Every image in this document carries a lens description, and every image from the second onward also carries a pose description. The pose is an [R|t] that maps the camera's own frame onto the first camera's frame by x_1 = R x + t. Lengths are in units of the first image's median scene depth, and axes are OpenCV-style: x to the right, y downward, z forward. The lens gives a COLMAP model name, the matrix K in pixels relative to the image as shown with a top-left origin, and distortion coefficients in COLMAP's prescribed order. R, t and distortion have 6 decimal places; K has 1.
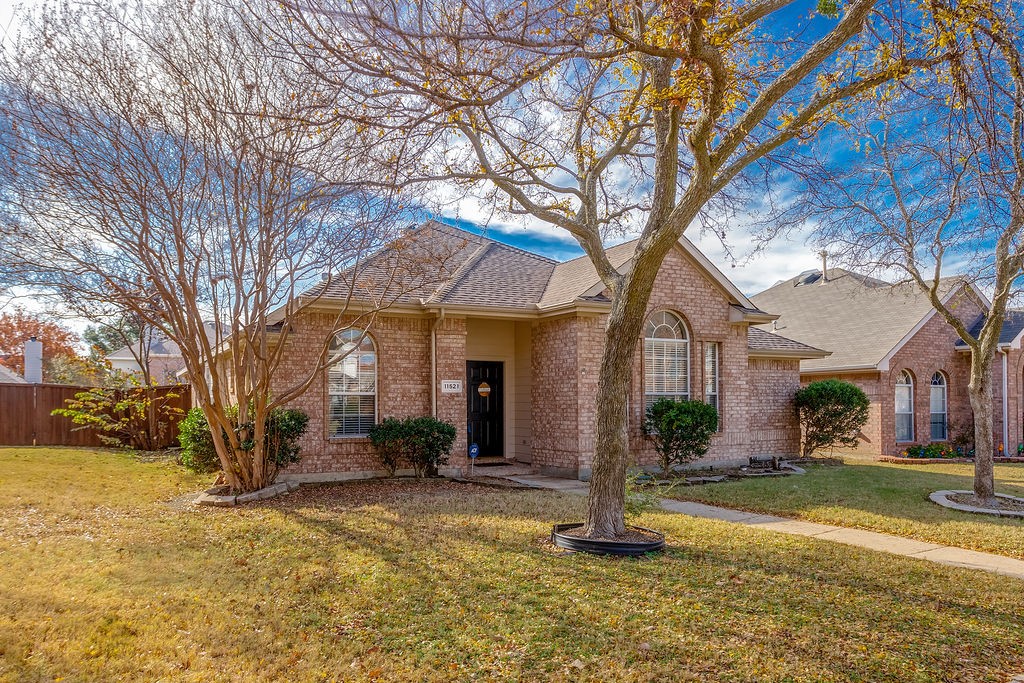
lens RADIAL K [[493.7, 0, 512.0], [0, 493.7, 341.5], [0, 0, 1]] dist [0.000508, 0.000359]
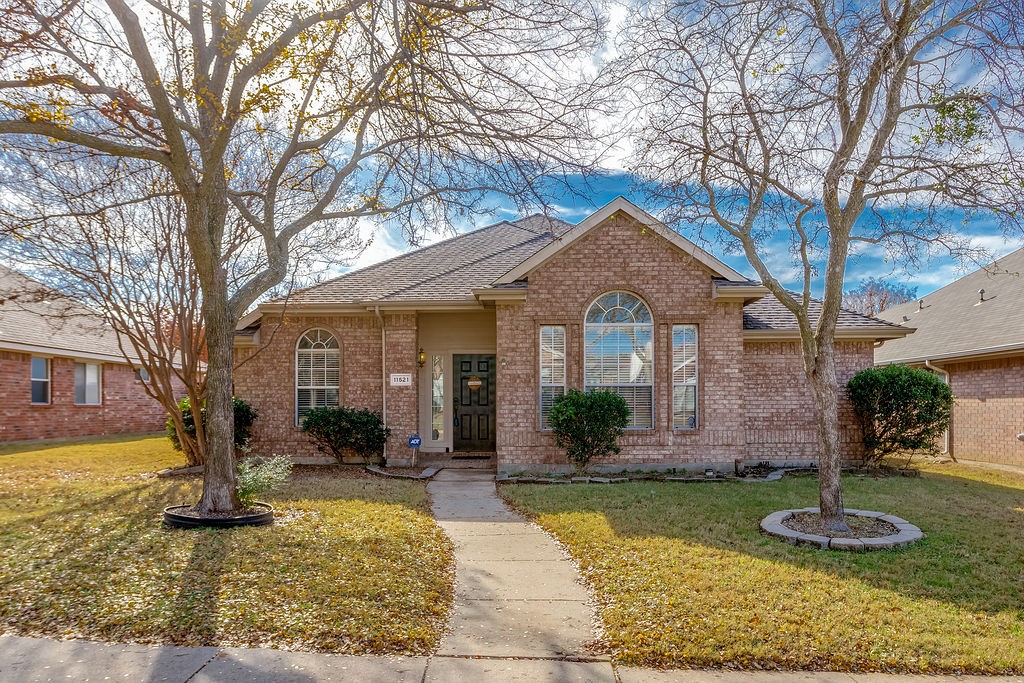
lens RADIAL K [[493.7, 0, 512.0], [0, 493.7, 341.5], [0, 0, 1]] dist [0.000508, 0.000359]
pose [[0.937610, -0.040127, -0.345366, 0.452951], [0.042734, 0.999086, -0.000064, 0.020029], [0.345053, -0.014699, 0.938468, 0.102483]]
